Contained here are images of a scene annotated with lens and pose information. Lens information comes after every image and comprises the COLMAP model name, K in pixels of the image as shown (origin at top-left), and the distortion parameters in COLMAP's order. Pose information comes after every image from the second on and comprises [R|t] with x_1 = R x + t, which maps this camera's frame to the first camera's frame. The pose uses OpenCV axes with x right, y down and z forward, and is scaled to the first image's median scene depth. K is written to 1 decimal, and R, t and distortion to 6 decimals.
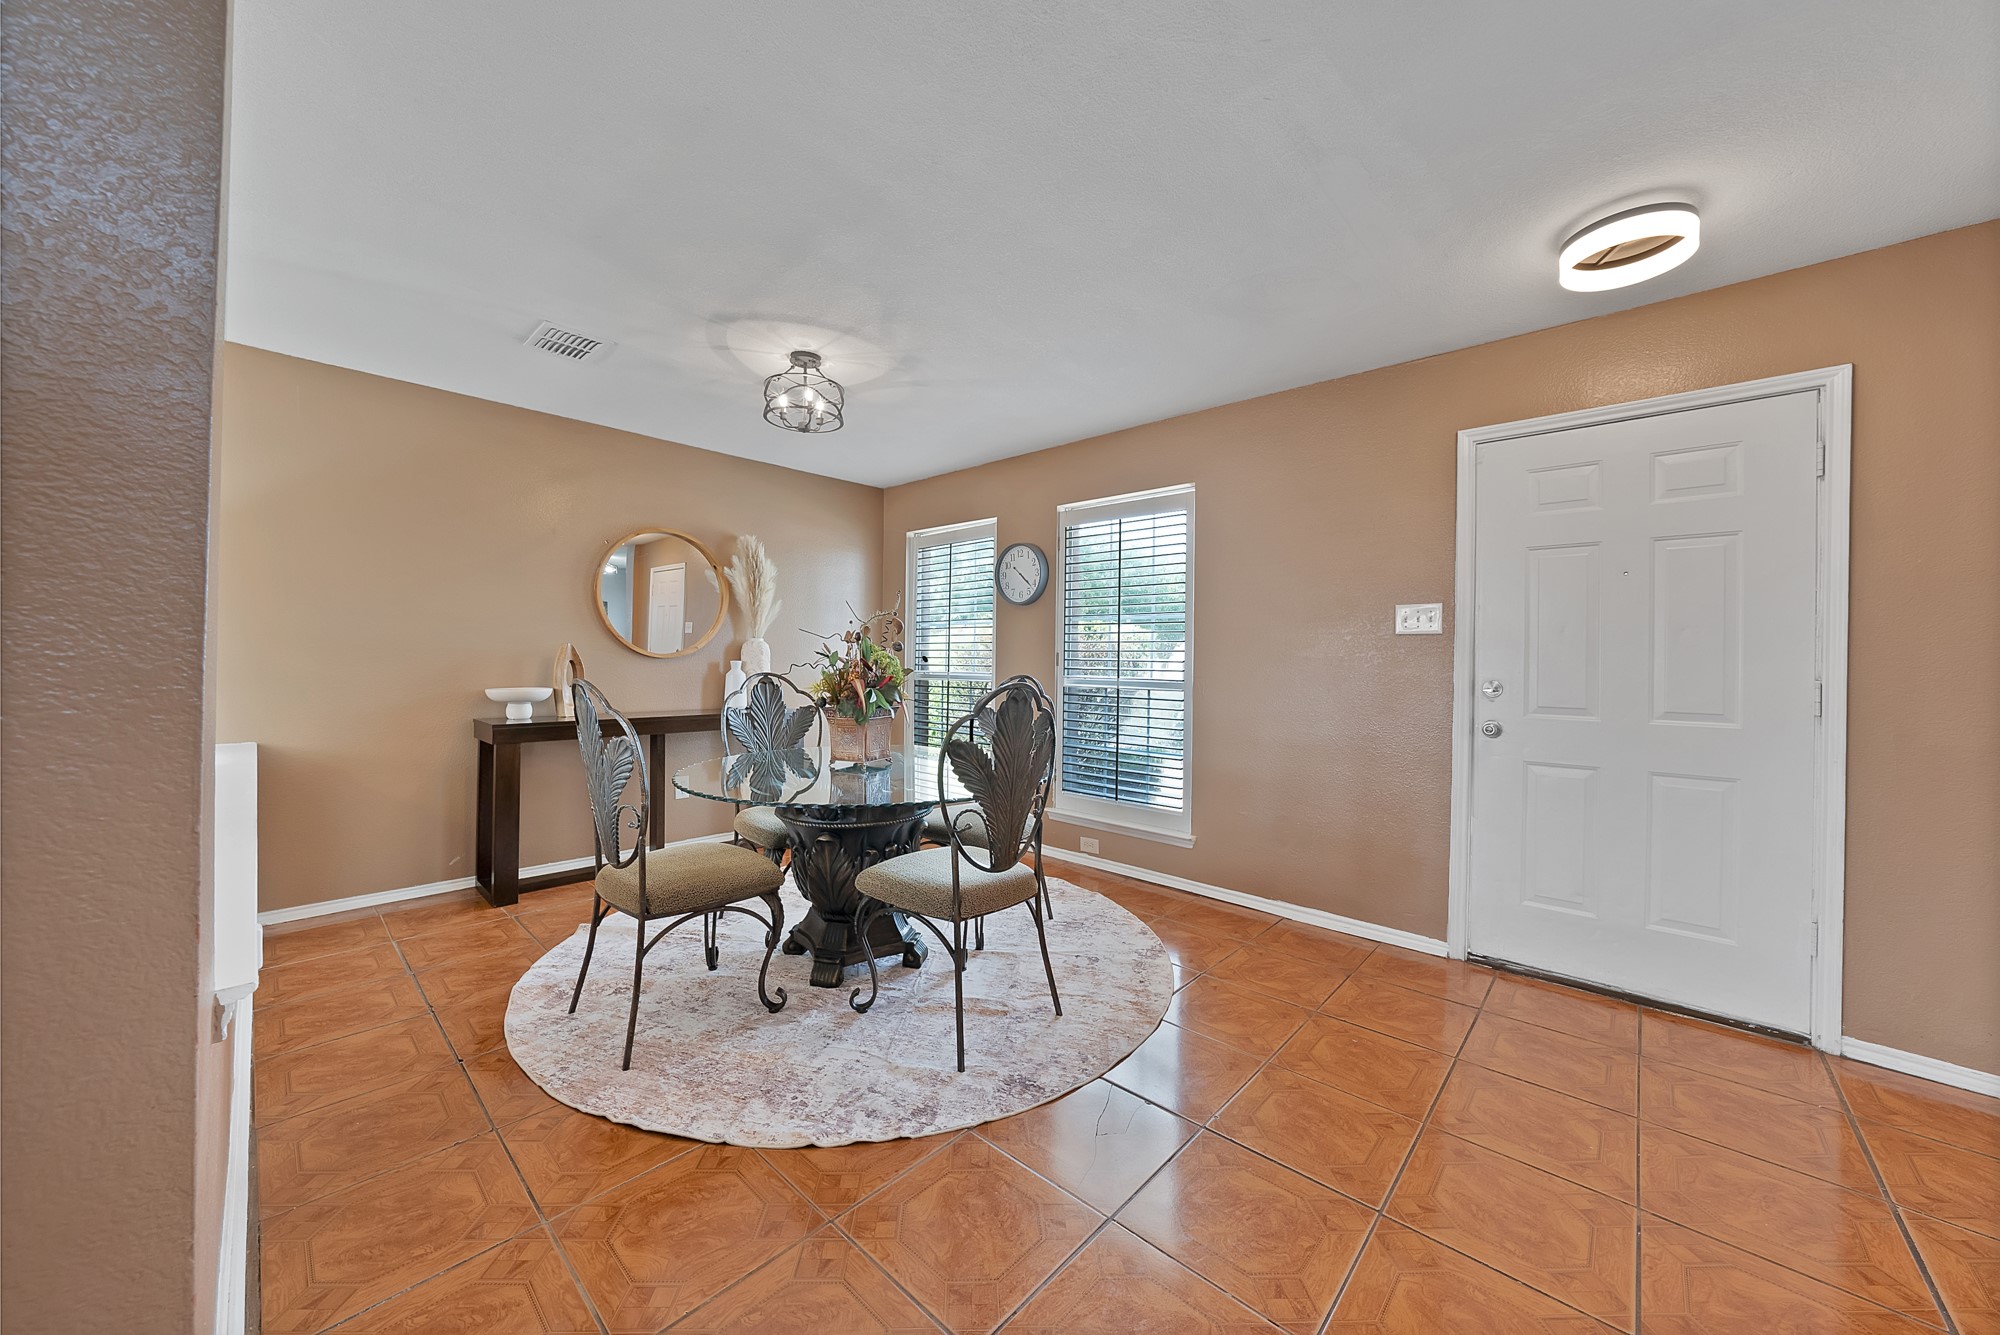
lens RADIAL K [[716.0, 0, 1000.0], [0, 716.0, 667.5], [0, 0, 1]] dist [-0.007230, 0.000012]
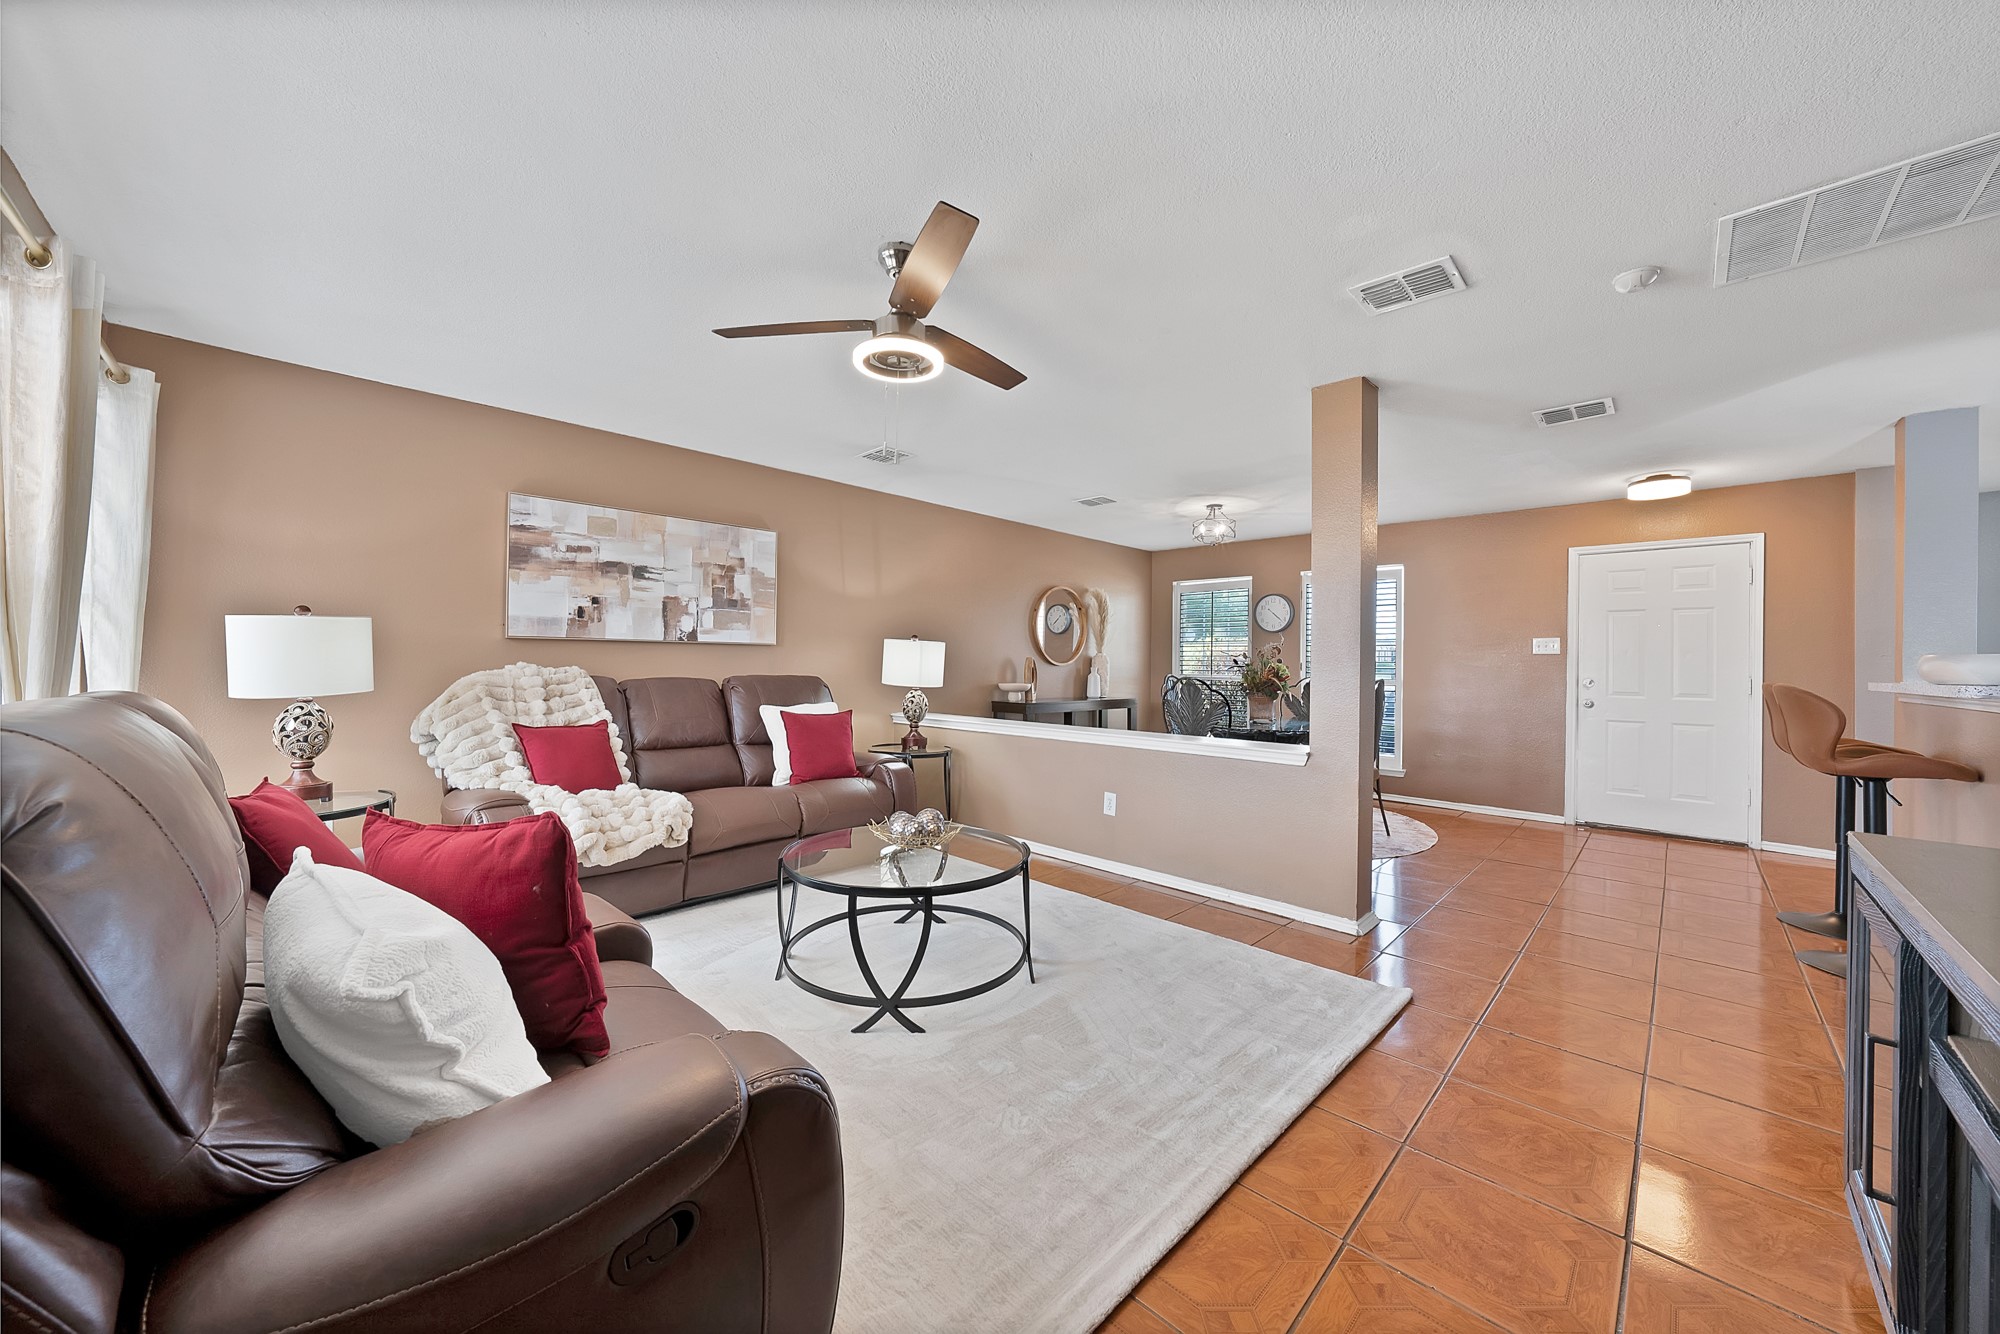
lens RADIAL K [[711.0, 0, 990.0], [0, 711.0, 664.1], [0, 0, 1]] dist [-0.016572, 0.000068]
pose [[0.999762, 0.001515, -0.021775, -0.853141], [-0.001717, 0.999956, -0.009246, -0.000871], [0.021760, 0.009281, 0.999720, -0.897141]]
